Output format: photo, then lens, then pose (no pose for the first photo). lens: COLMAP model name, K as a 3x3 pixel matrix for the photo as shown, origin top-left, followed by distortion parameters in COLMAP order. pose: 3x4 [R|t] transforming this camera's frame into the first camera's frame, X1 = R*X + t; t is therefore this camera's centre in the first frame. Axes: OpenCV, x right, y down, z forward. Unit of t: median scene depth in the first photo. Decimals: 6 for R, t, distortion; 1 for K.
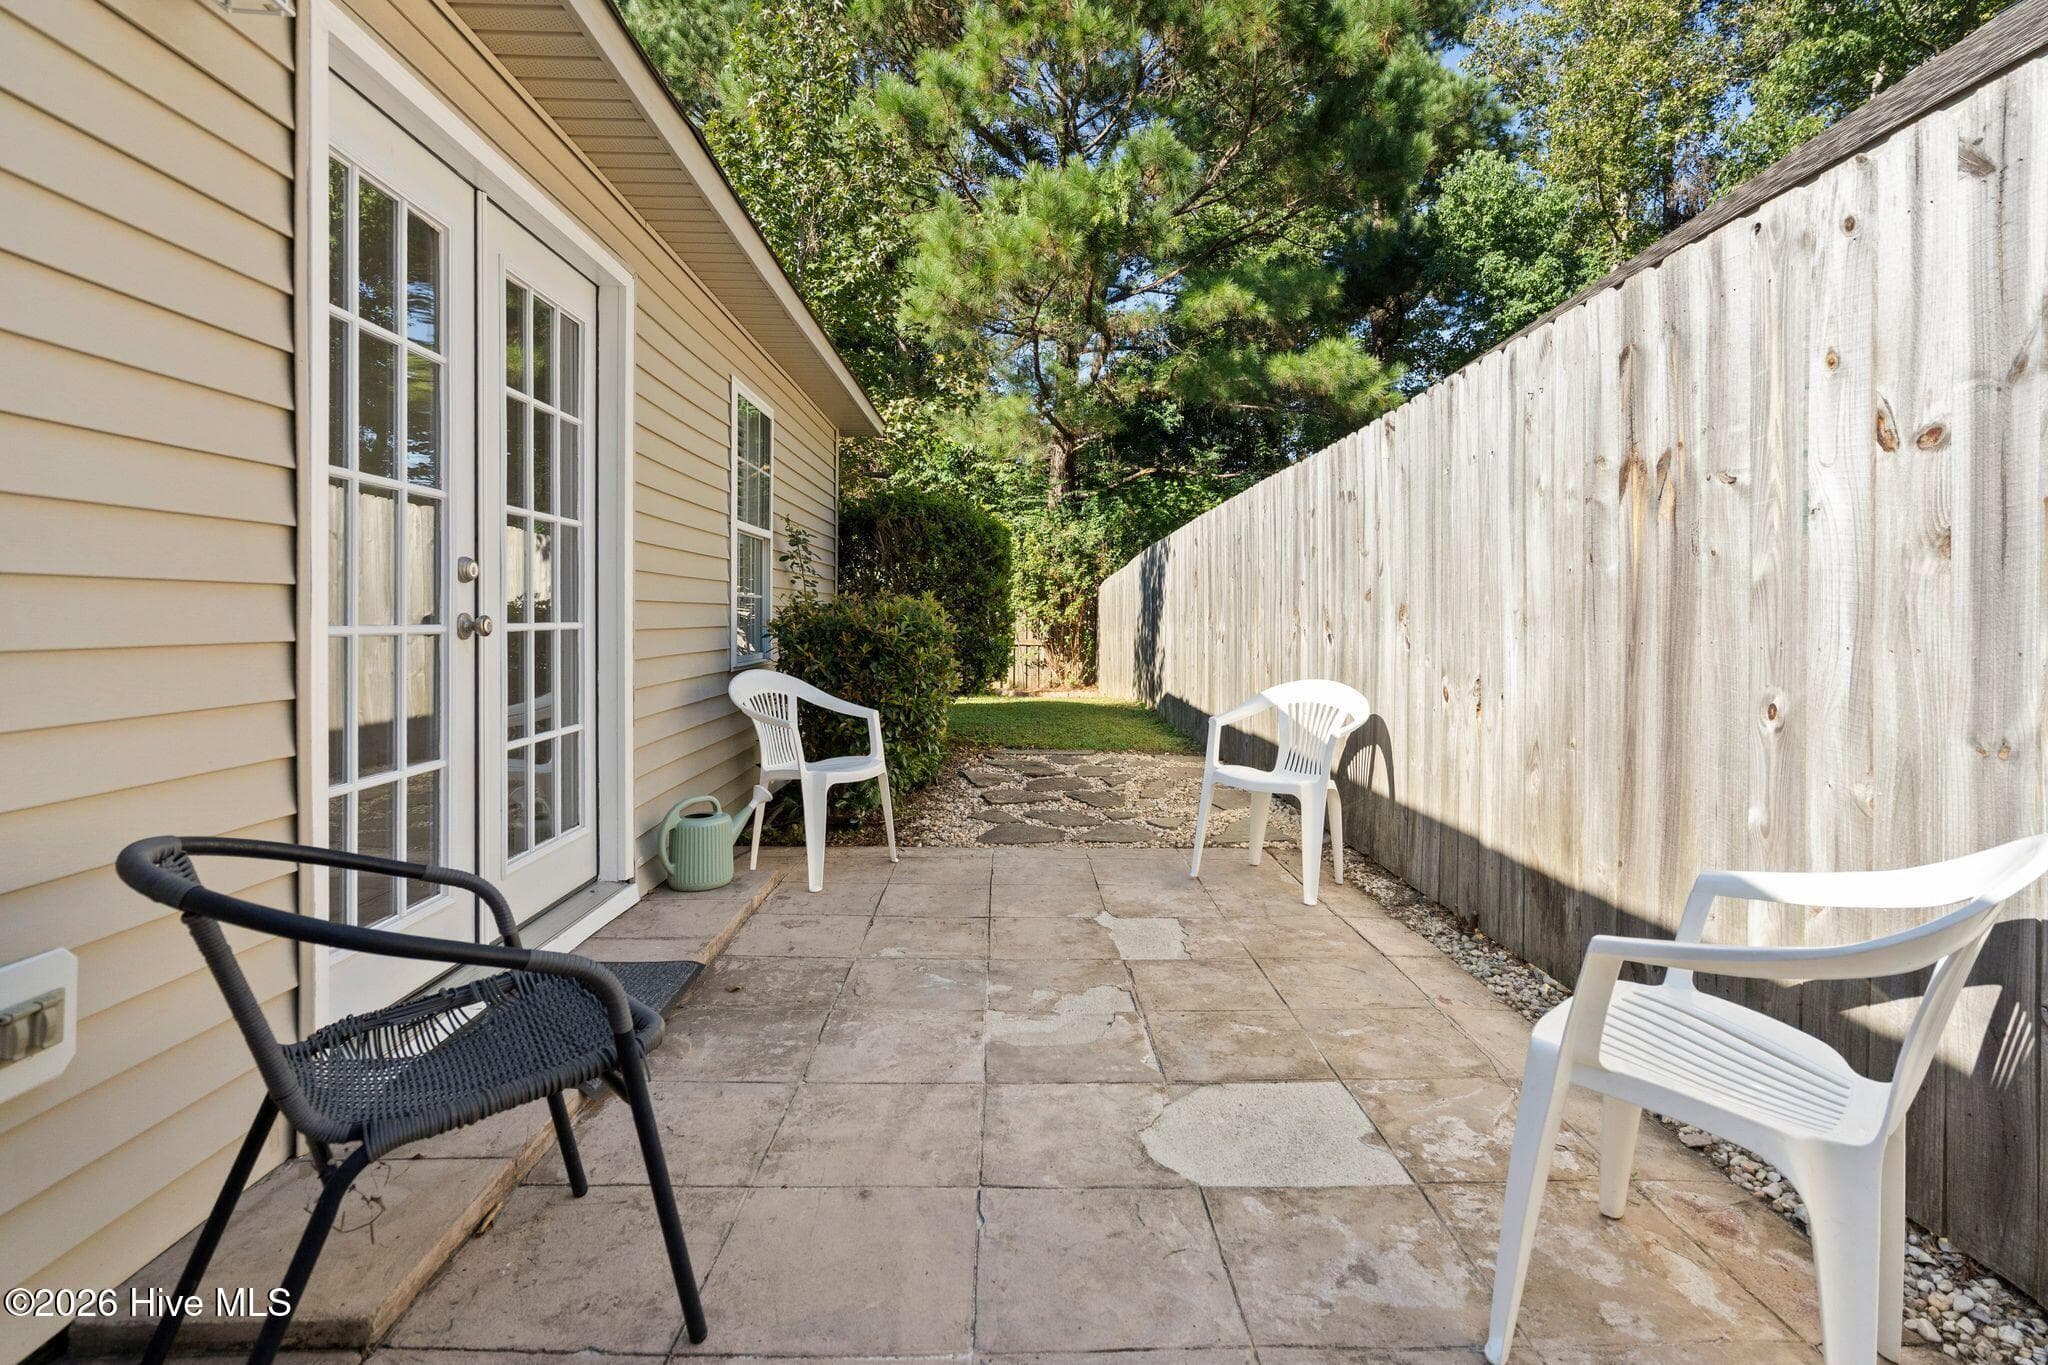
lens RADIAL K [[957.6, 0, 1033.0], [0, 957.6, 616.6], [0, 0, 1]] dist [0.000260, 0.000795]
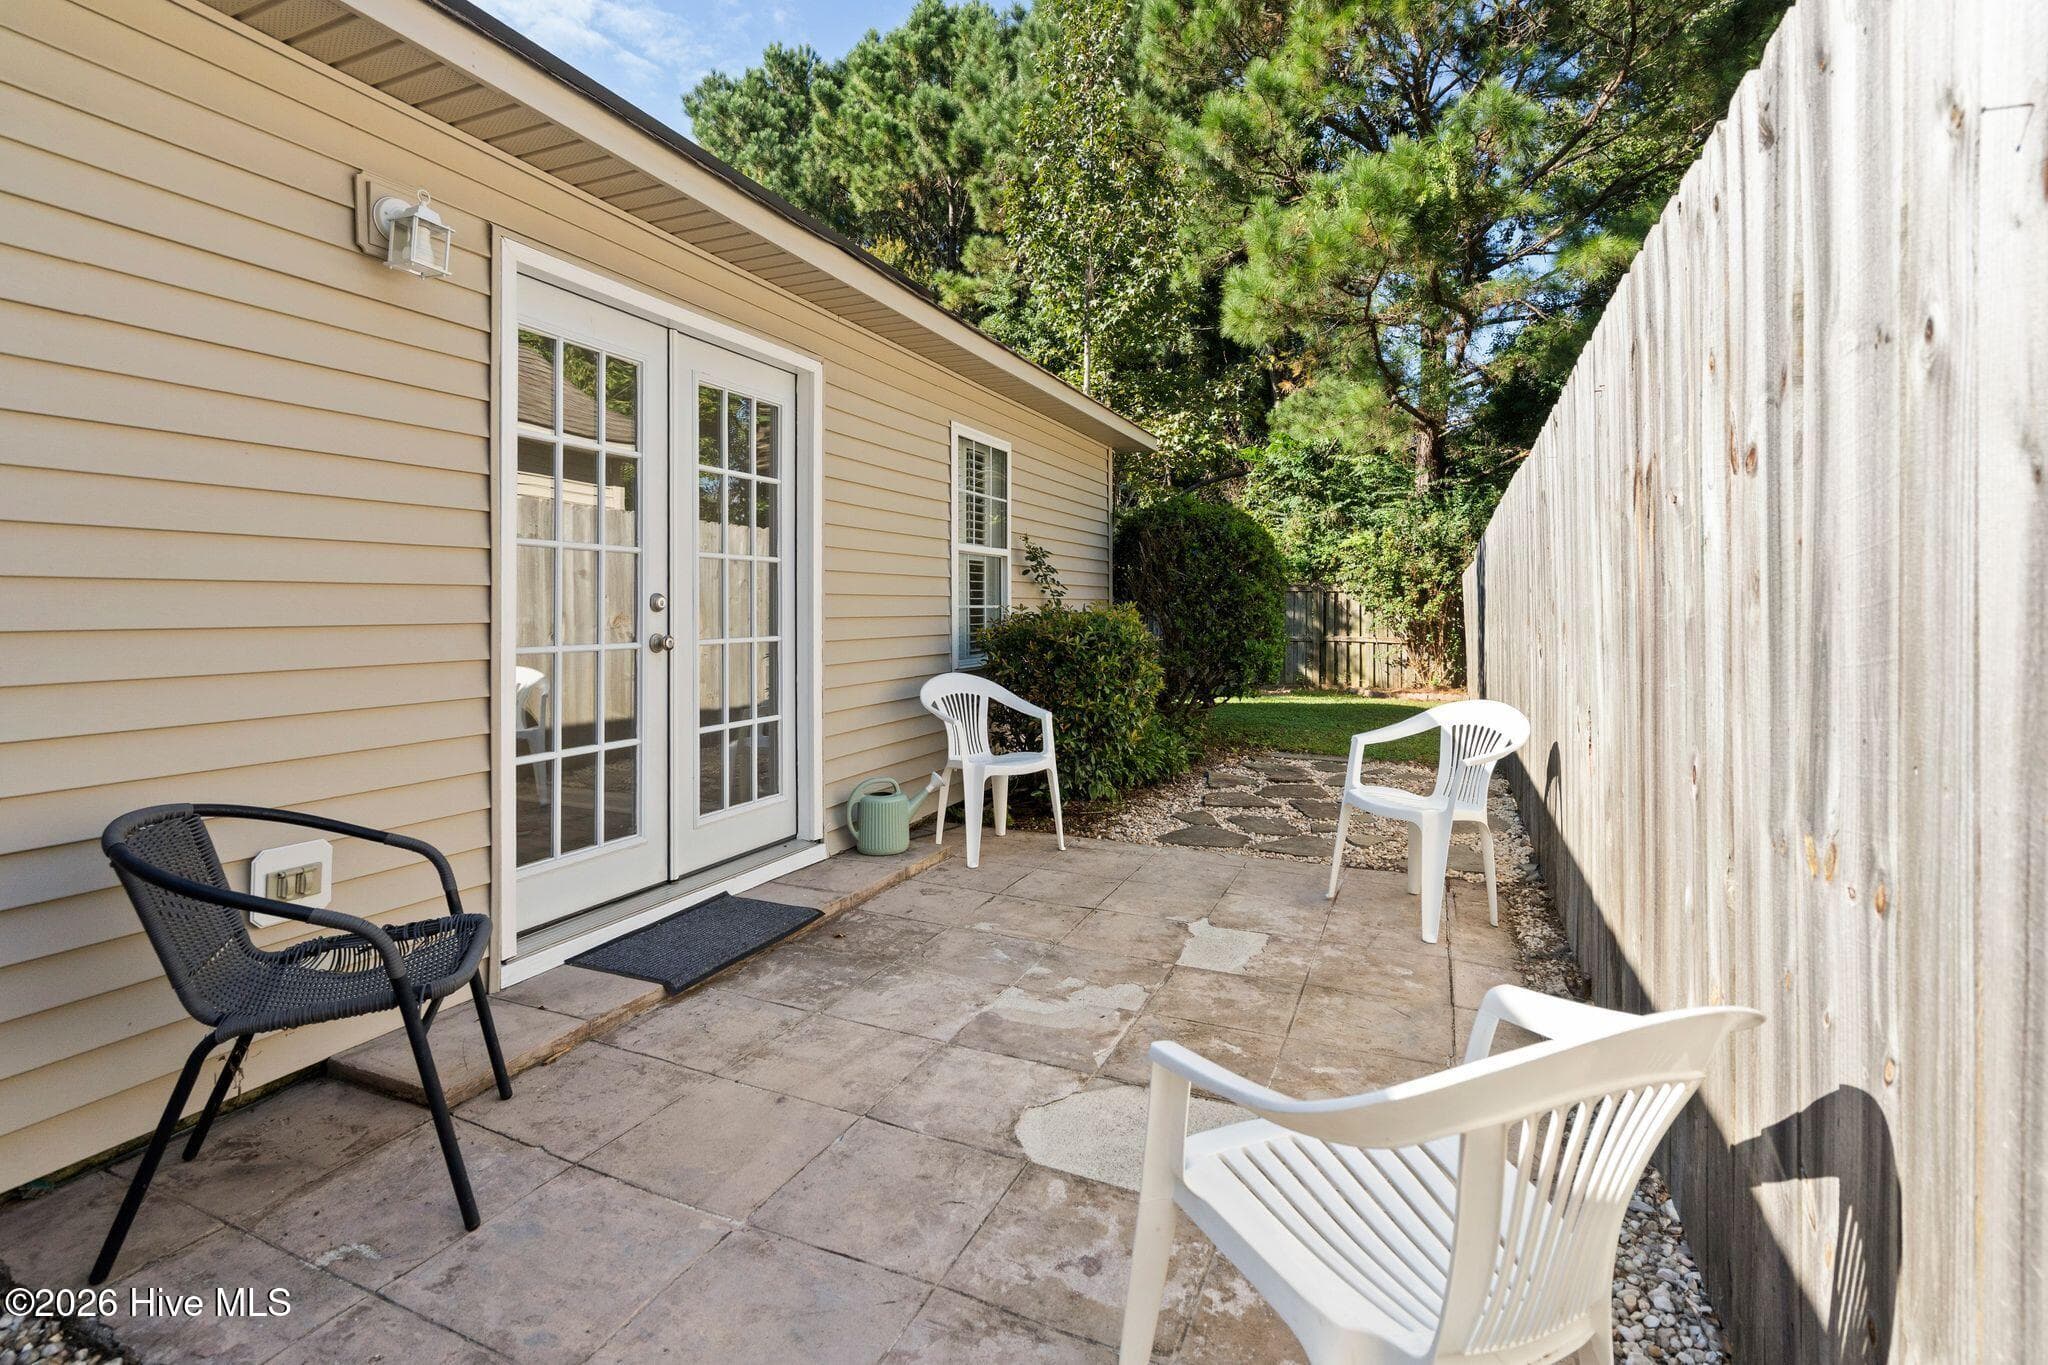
lens RADIAL K [[934.0, 0, 1026.8], [0, 934.0, 603.0], [0, 0, 1]] dist [-0.000108, 0.000000]
pose [[0.904351, -0.005111, -0.426760, 0.270581], [0.002602, 0.999976, -0.006463, -0.022120], [0.426783, 0.004734, 0.904342, 0.002336]]
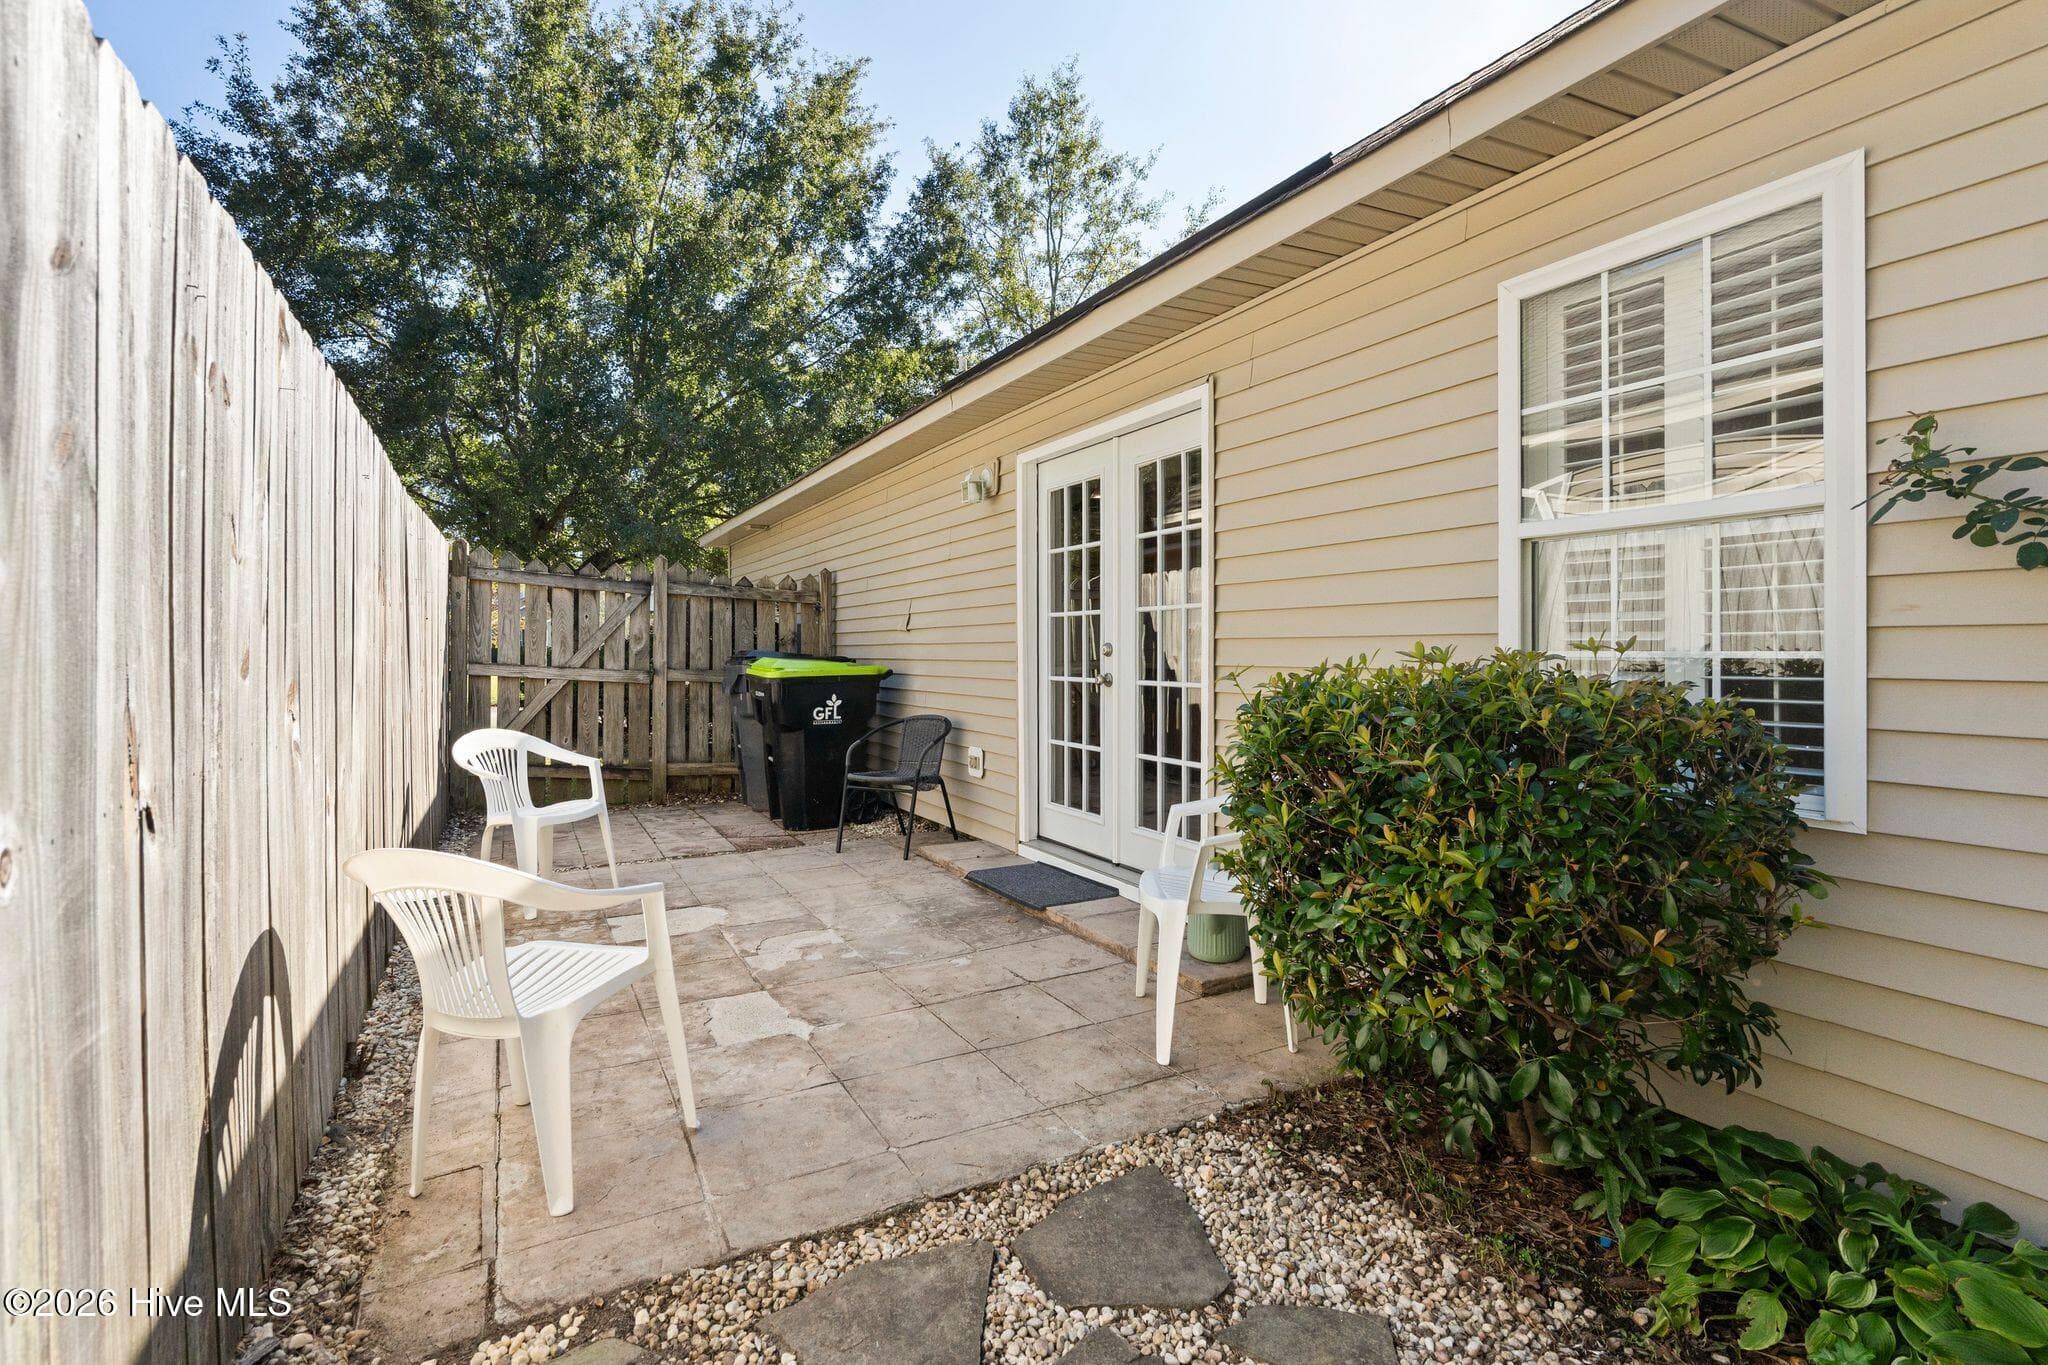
lens RADIAL K [[937.0, 0, 988.9], [0, 937.0, 655.9], [0, 0, 1]] dist [-0.003215, -0.000277]
pose [[-0.901054, -0.001647, -0.433704, 0.232828], [-0.002509, 0.999996, 0.001414, -0.022194], [0.433700, 0.002362, -0.901054, 1.468563]]
